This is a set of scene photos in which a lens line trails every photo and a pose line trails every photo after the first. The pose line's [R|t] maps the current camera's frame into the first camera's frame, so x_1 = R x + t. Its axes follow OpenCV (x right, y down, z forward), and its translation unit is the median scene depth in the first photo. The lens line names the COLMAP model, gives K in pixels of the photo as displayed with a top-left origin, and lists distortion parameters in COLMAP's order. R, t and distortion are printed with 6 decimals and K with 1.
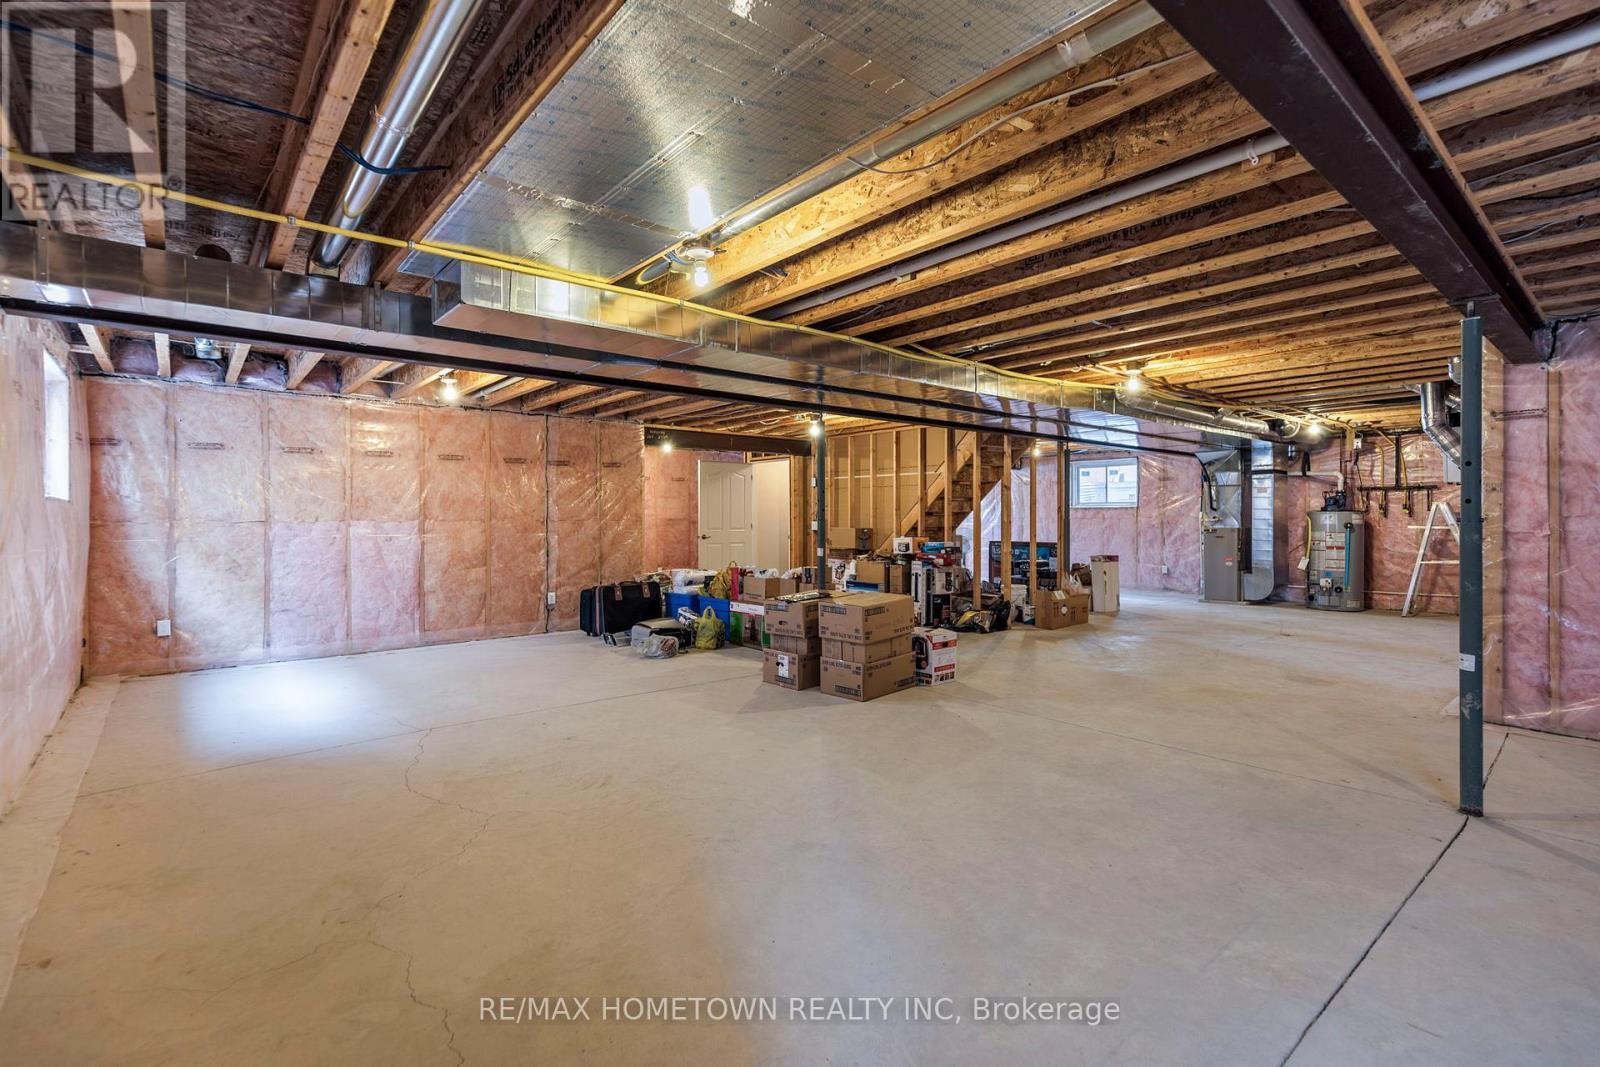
lens RADIAL K [[730.7, 0, 800.9], [0, 730.7, 523.5], [0, 0, 1]] dist [0.000100, 0.000008]
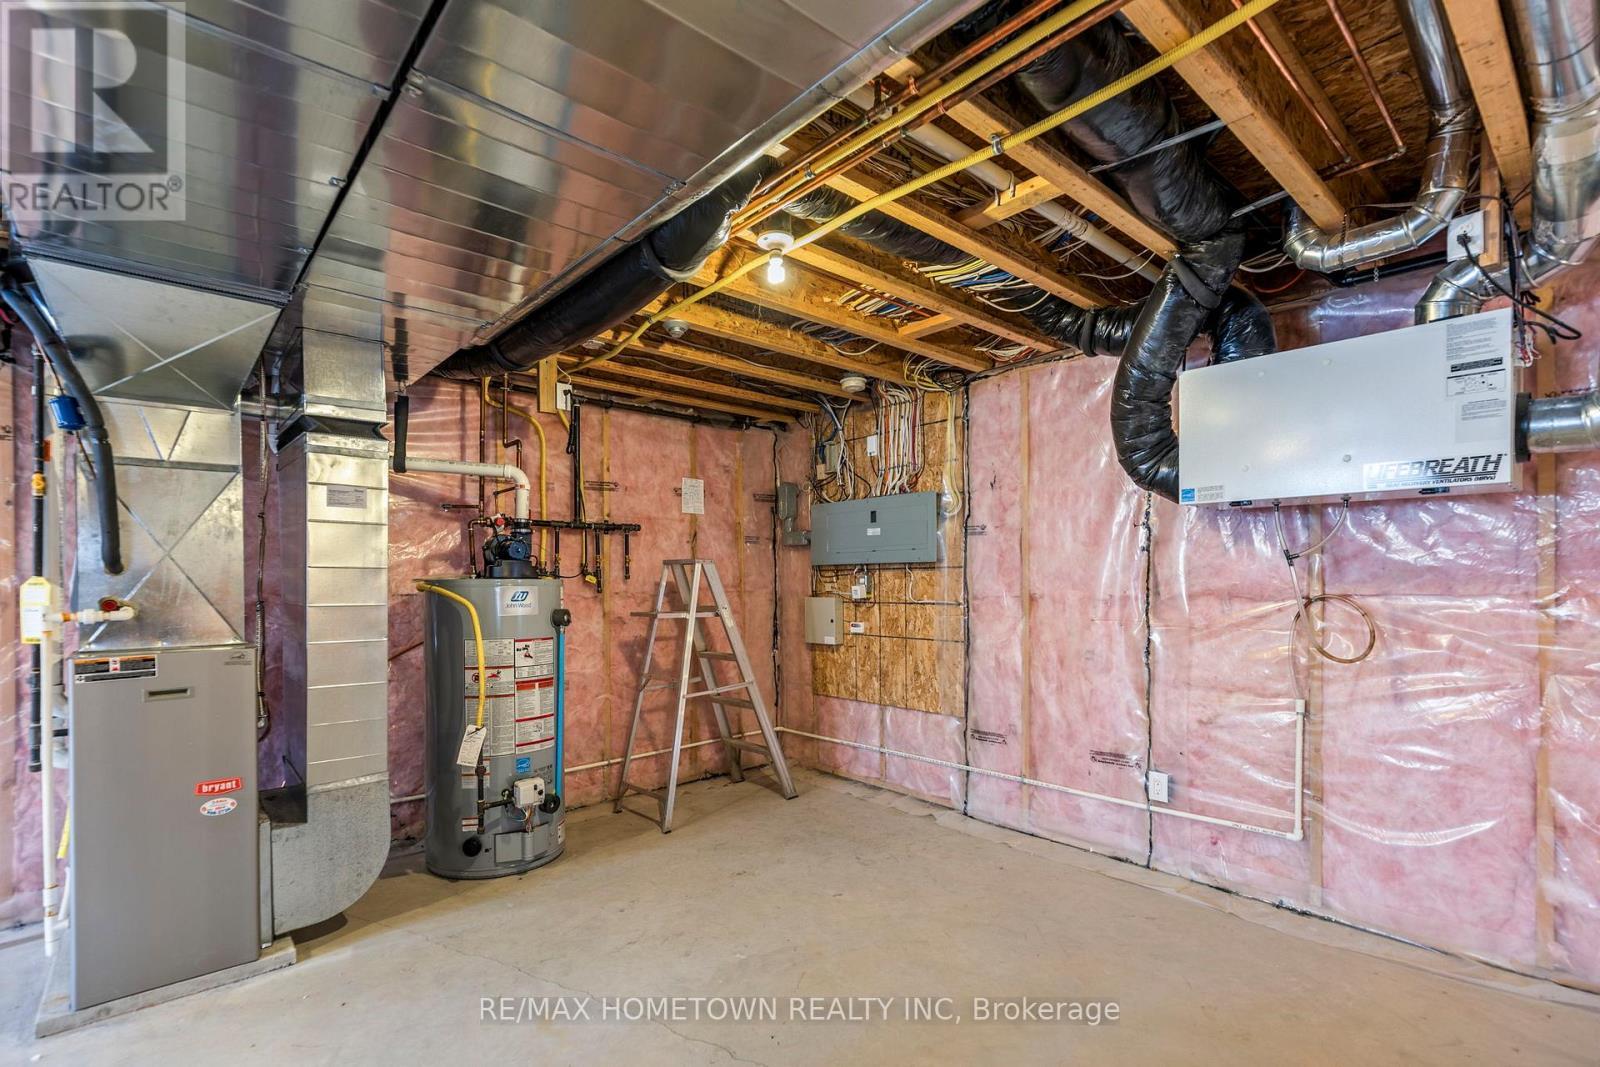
lens RADIAL K [[730.7, 0, 805.0], [0, 730.7, 582.4], [0, 0, 1]] dist [0.000100, 0.000008]
pose [[-0.026942, 0.002826, 0.999633, 0.368593], [0.010144, 0.999945, -0.002554, -0.012585], [-0.999586, 0.010072, -0.026969, 0.854572]]
